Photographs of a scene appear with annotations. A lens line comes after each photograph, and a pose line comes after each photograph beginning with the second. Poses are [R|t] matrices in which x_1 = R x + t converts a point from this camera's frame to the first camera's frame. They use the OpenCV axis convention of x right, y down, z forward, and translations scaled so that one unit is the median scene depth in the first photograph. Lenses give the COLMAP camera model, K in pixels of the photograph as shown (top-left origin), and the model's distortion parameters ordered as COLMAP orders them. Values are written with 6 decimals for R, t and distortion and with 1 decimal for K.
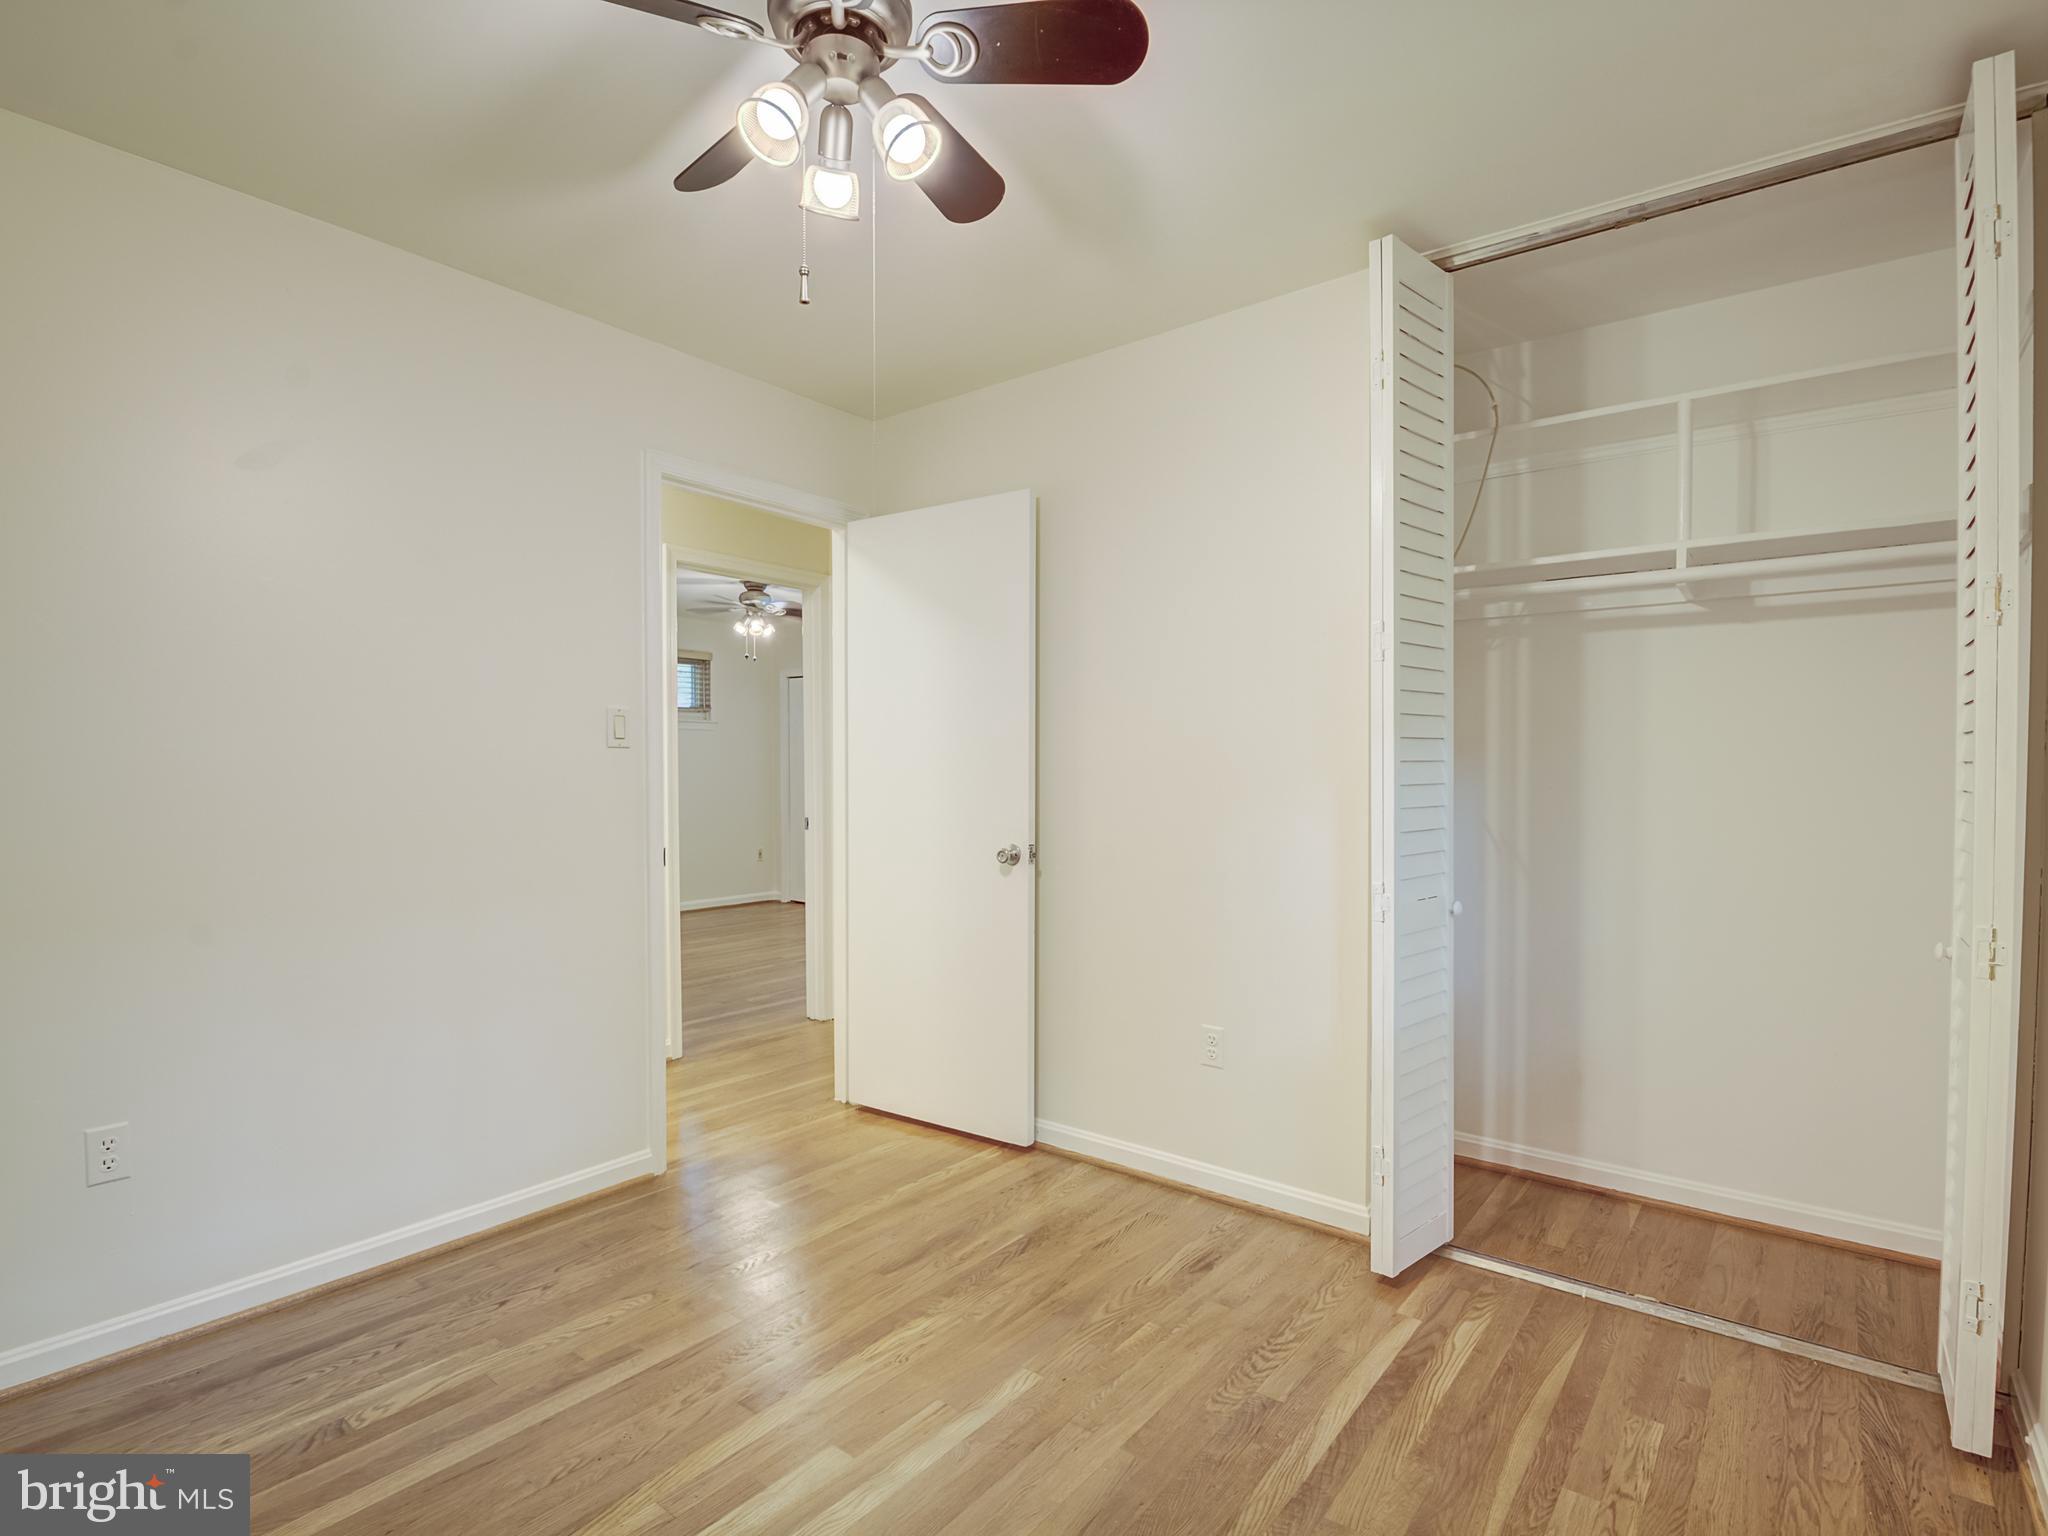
lens RADIAL K [[1021.3, 0, 1000.3], [0, 1021.3, 779.4], [0, 0, 1]] dist [-0.000534, -0.015363]
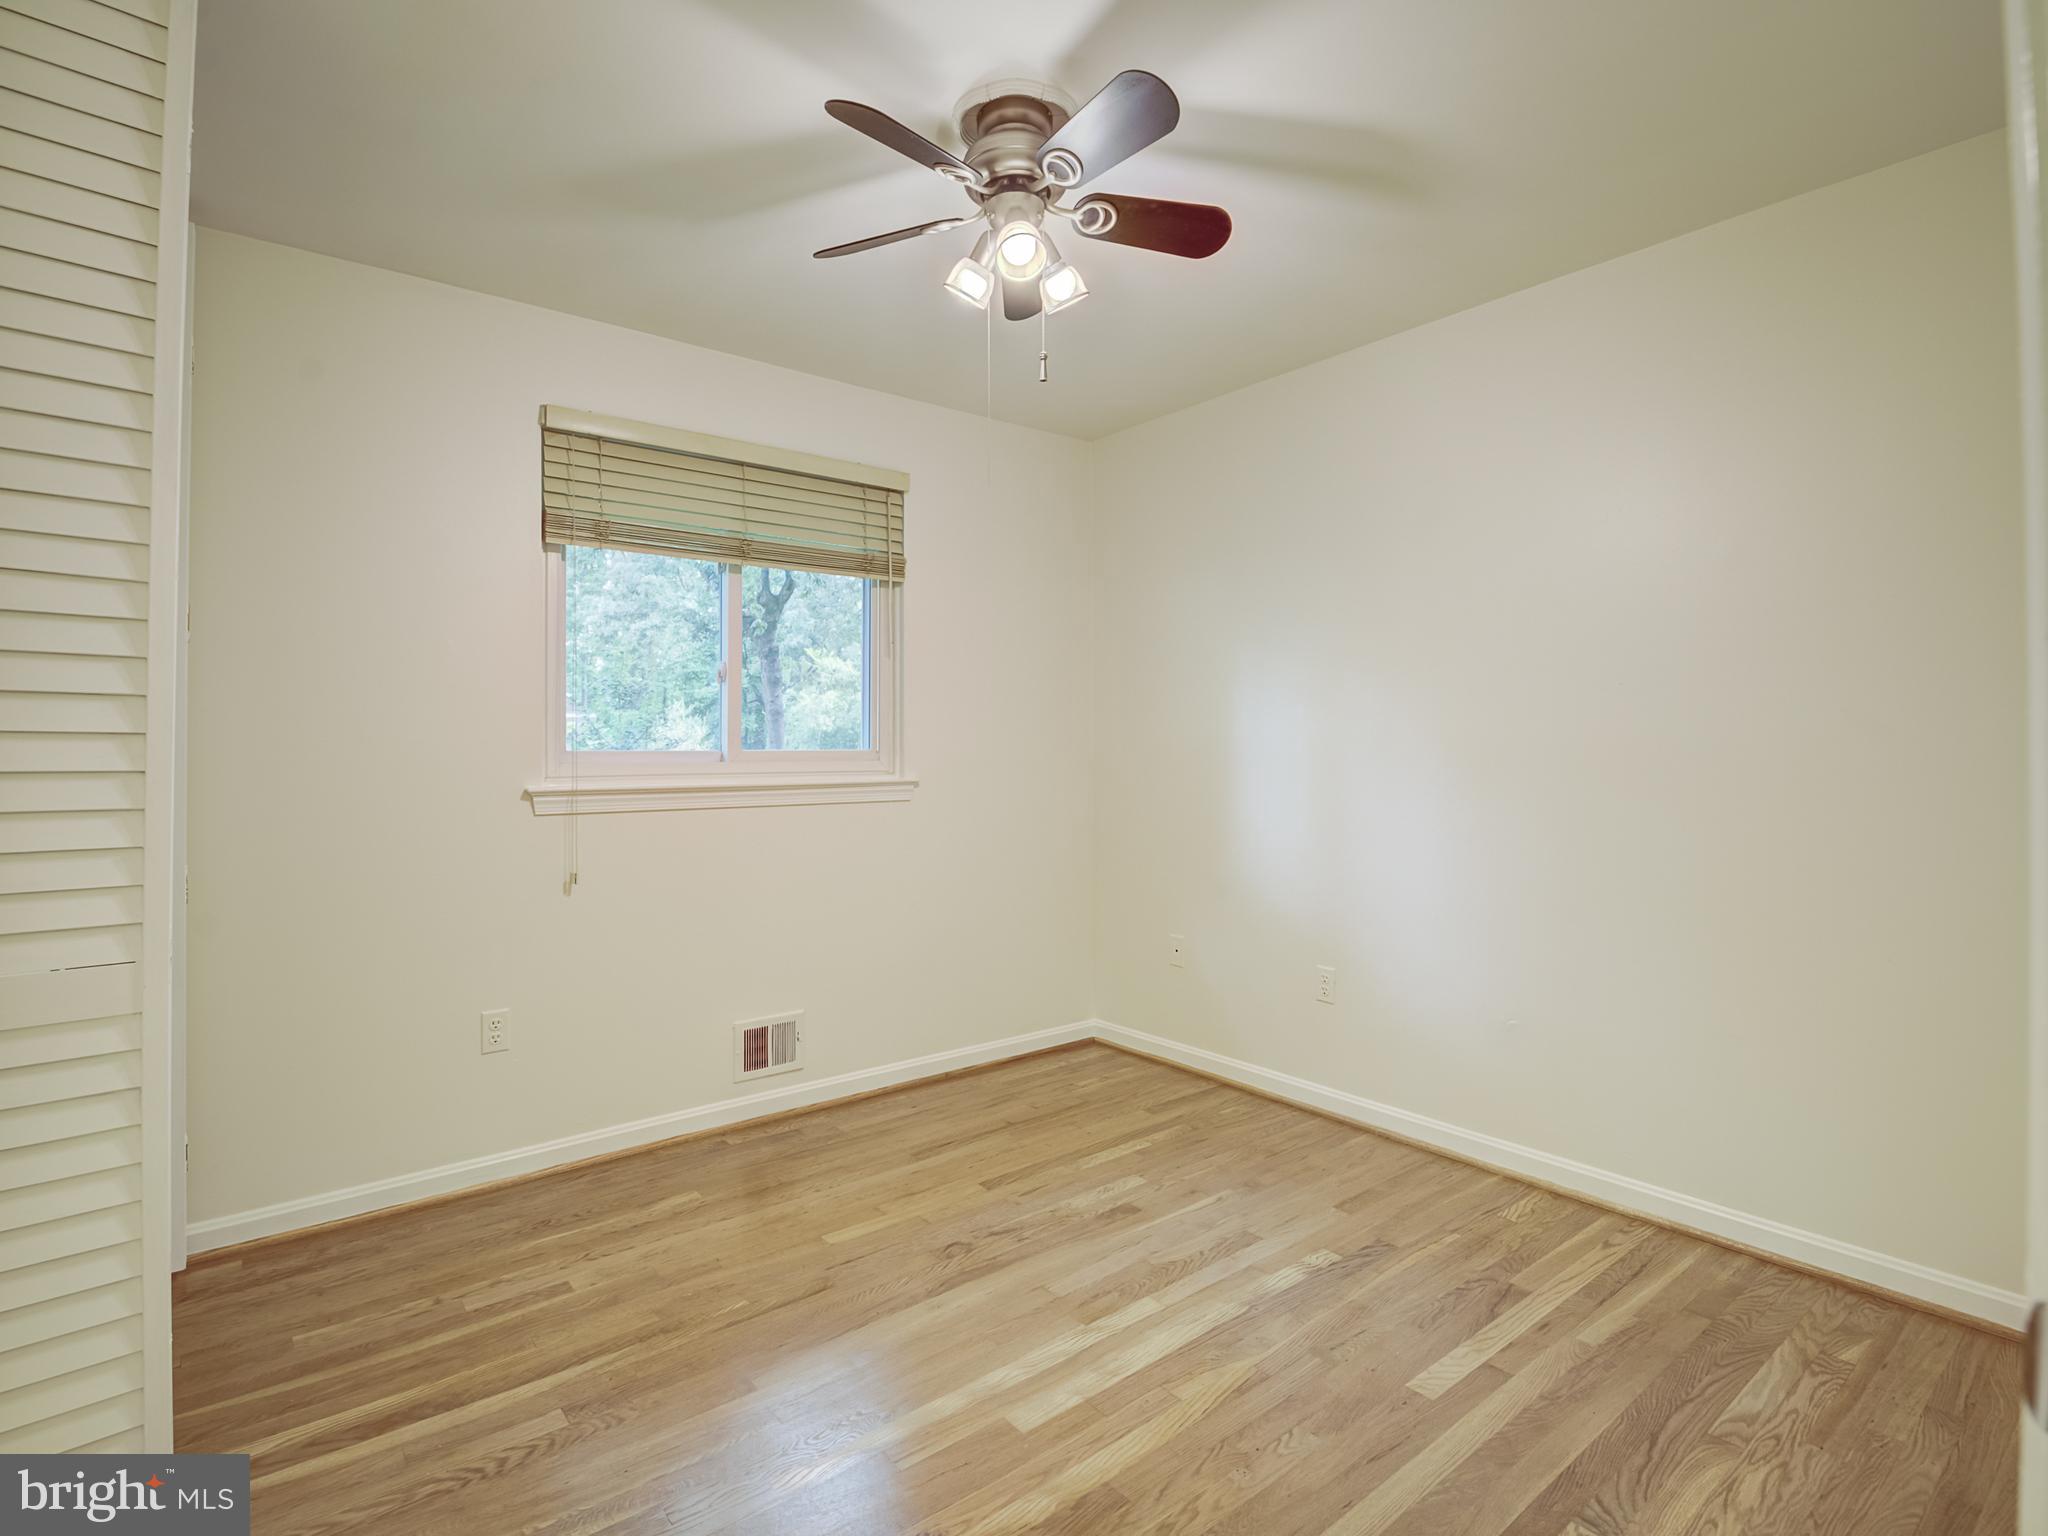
lens RADIAL K [[1011.5, 0, 1006.9], [0, 1011.5, 764.3], [0, 0, 1]] dist [0.001482, -0.013059]
pose [[-0.976060, 0.001851, 0.217493, -0.310857], [0.006319, 0.999783, 0.019849, -0.009367], [-0.217409, 0.020748, -0.975860, 1.663998]]
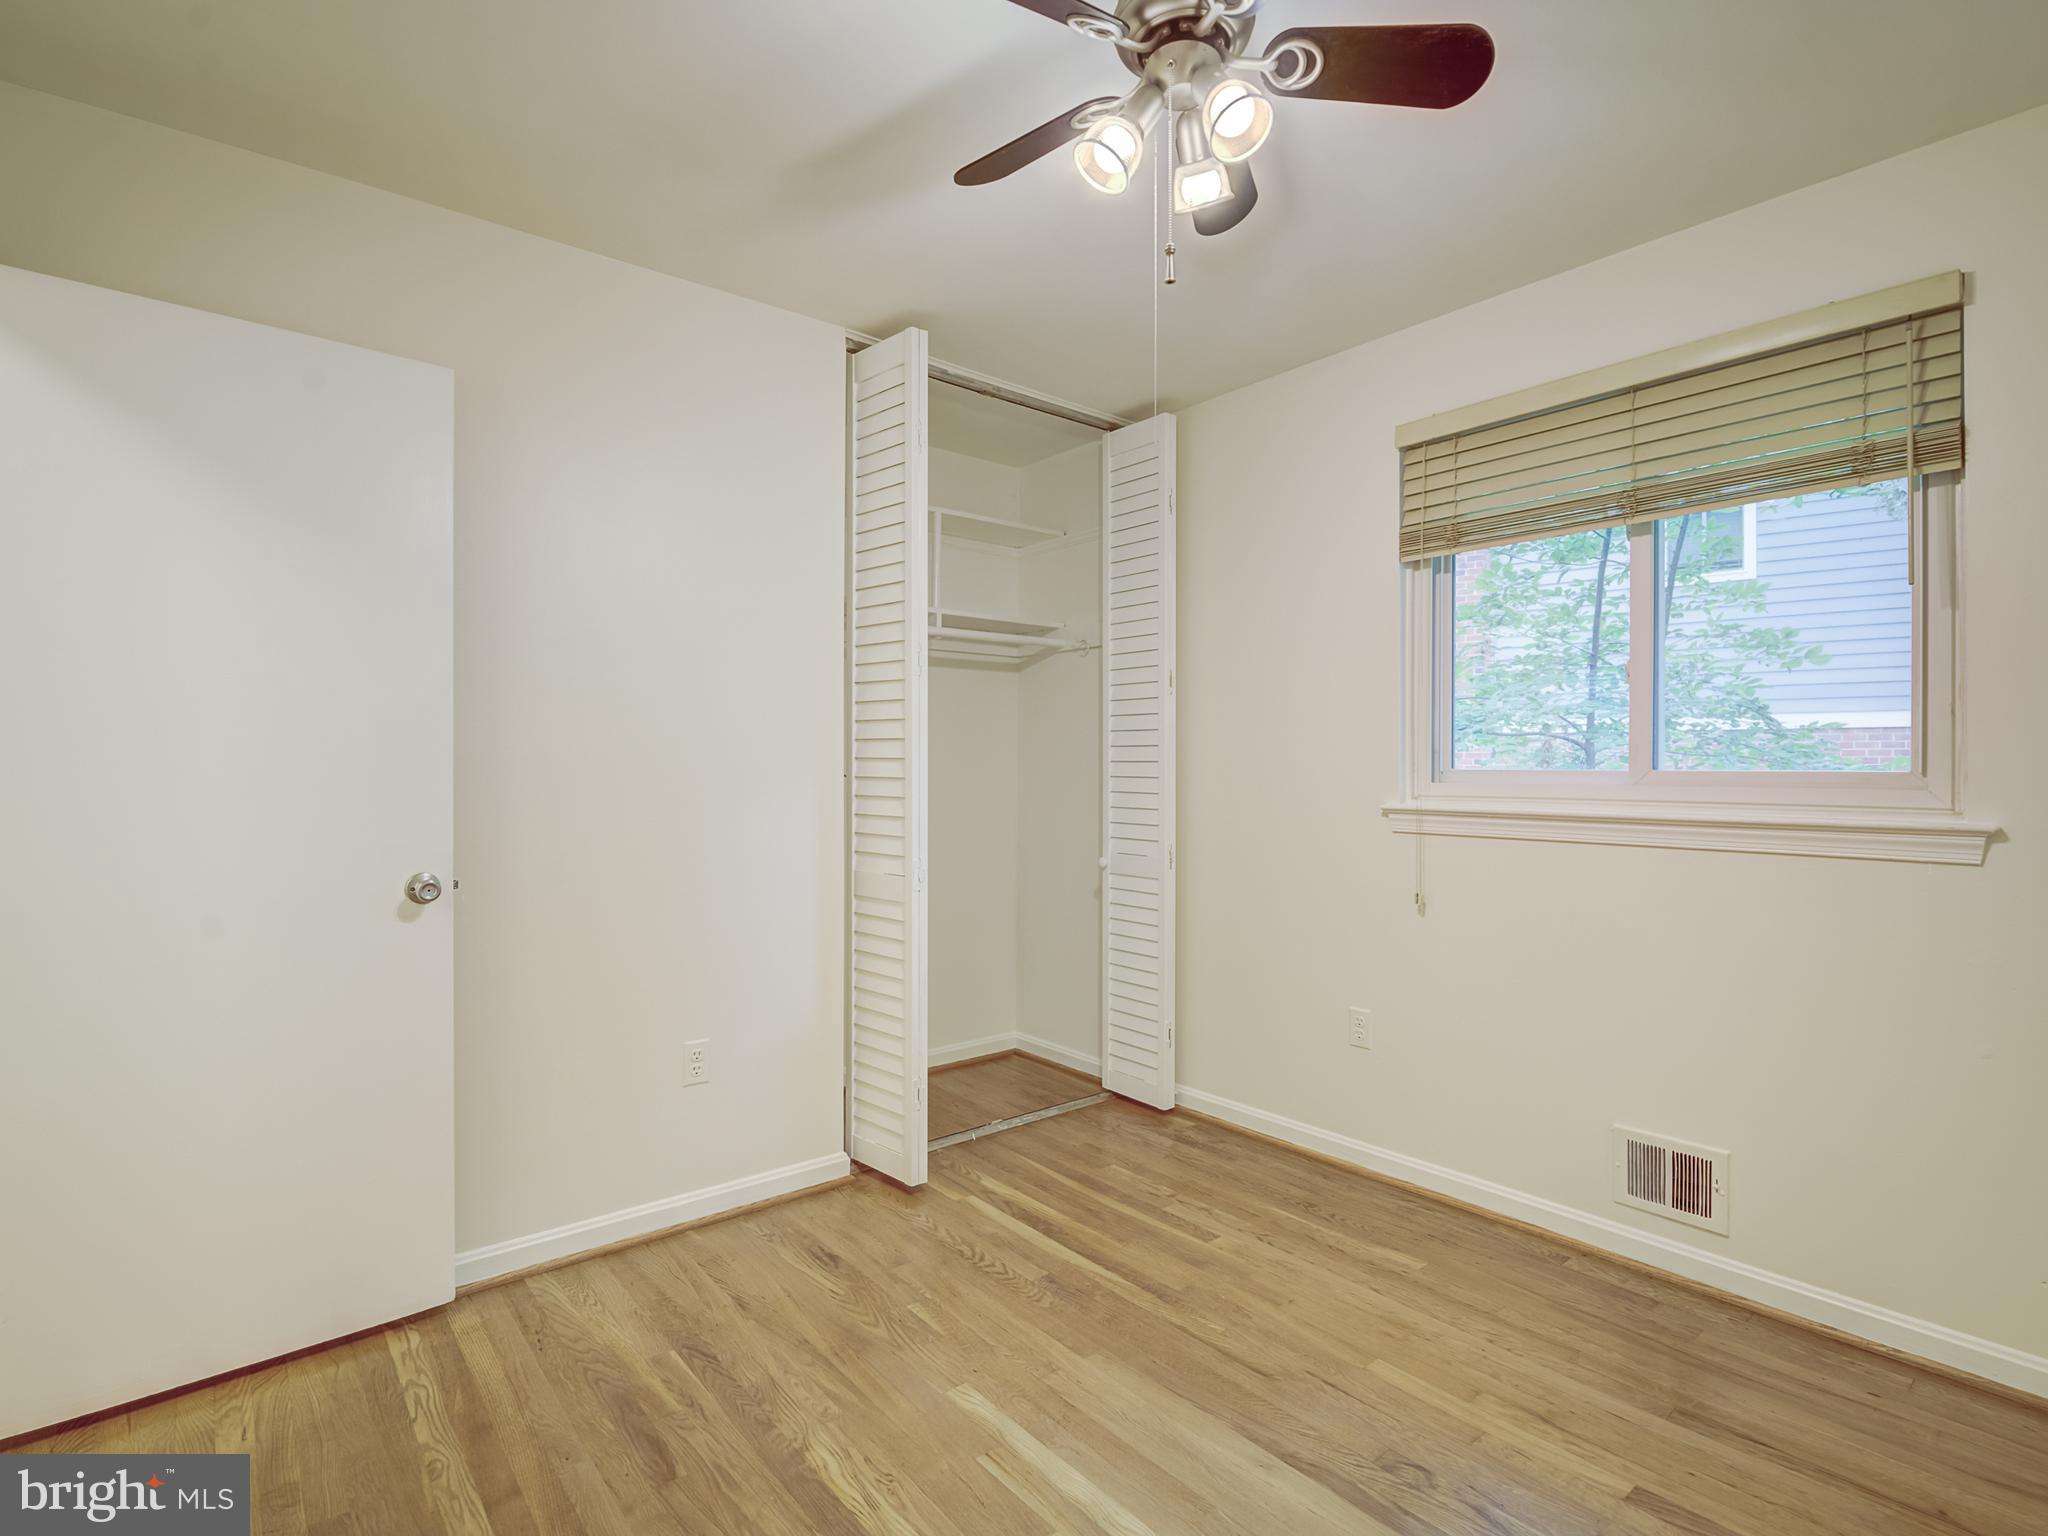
lens RADIAL K [[1011.5, 0, 1006.9], [0, 1011.5, 764.3], [0, 0, 1]] dist [0.001482, -0.013059]
pose [[0.212872, -0.003097, 0.977075, -0.866430], [0.008417, 0.999964, 0.001336, -0.015048], [-0.977044, 0.007940, 0.212891, 0.714019]]
